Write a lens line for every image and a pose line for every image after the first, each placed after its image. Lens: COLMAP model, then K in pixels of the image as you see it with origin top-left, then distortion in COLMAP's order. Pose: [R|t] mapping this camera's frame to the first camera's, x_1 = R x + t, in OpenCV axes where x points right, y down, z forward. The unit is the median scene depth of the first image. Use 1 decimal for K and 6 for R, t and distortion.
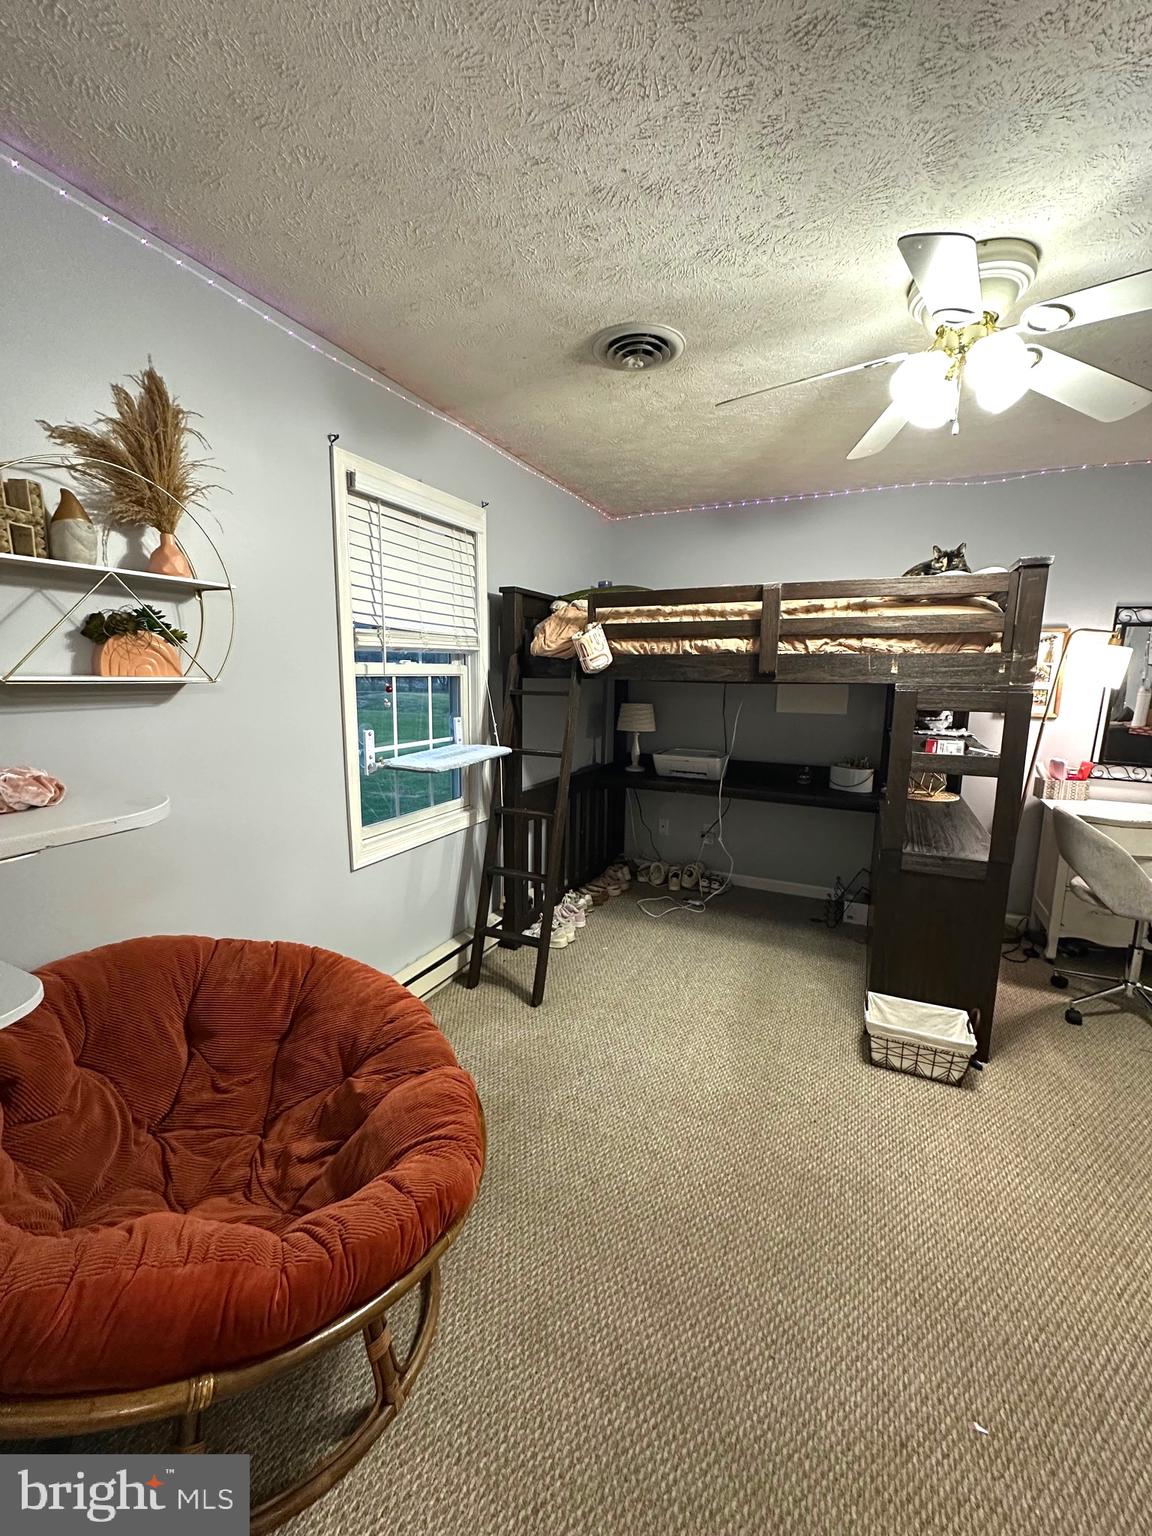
lens RADIAL K [[609.3, 0, 577.6], [0, 609.3, 767.4], [0, 0, 1]] dist [-0.003444, 0.001002]
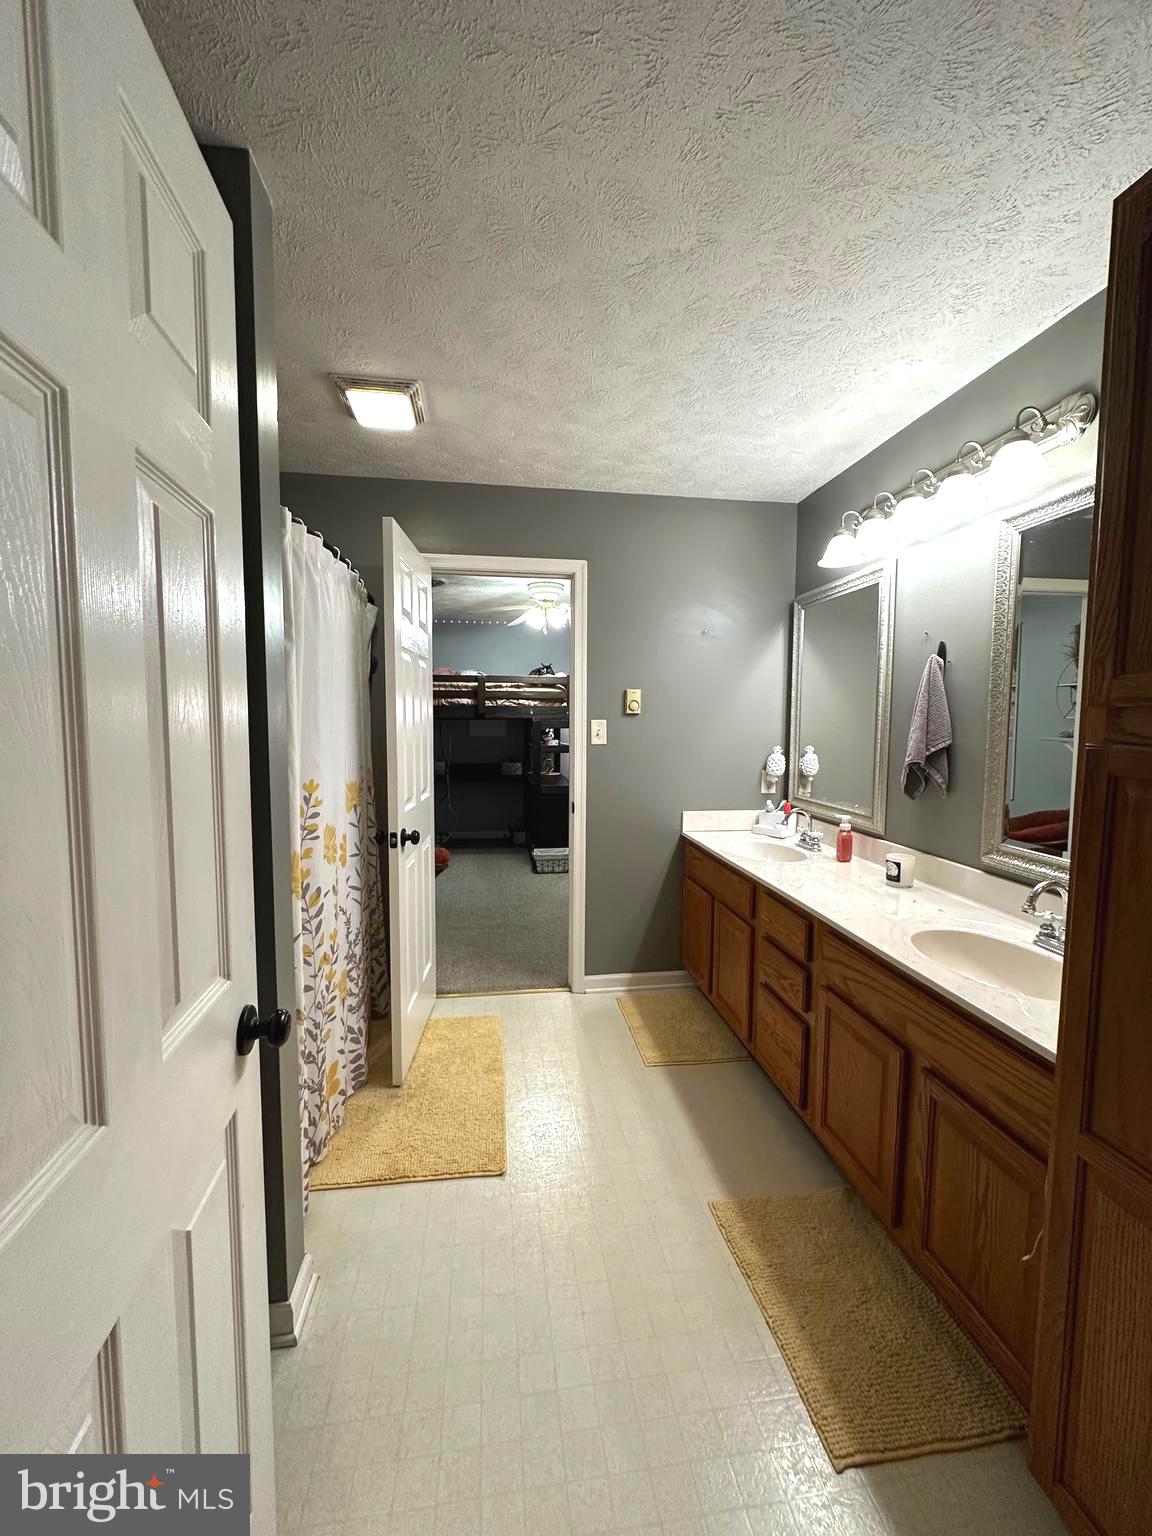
lens RADIAL K [[609.3, 0, 577.6], [0, 609.3, 767.4], [0, 0, 1]] dist [-0.003444, 0.001002]
pose [[0.832722, -0.048733, 0.551542, -0.688225], [0.089807, 0.994817, -0.047691, 0.193557], [-0.546359, 0.089246, 0.832782, -1.125288]]
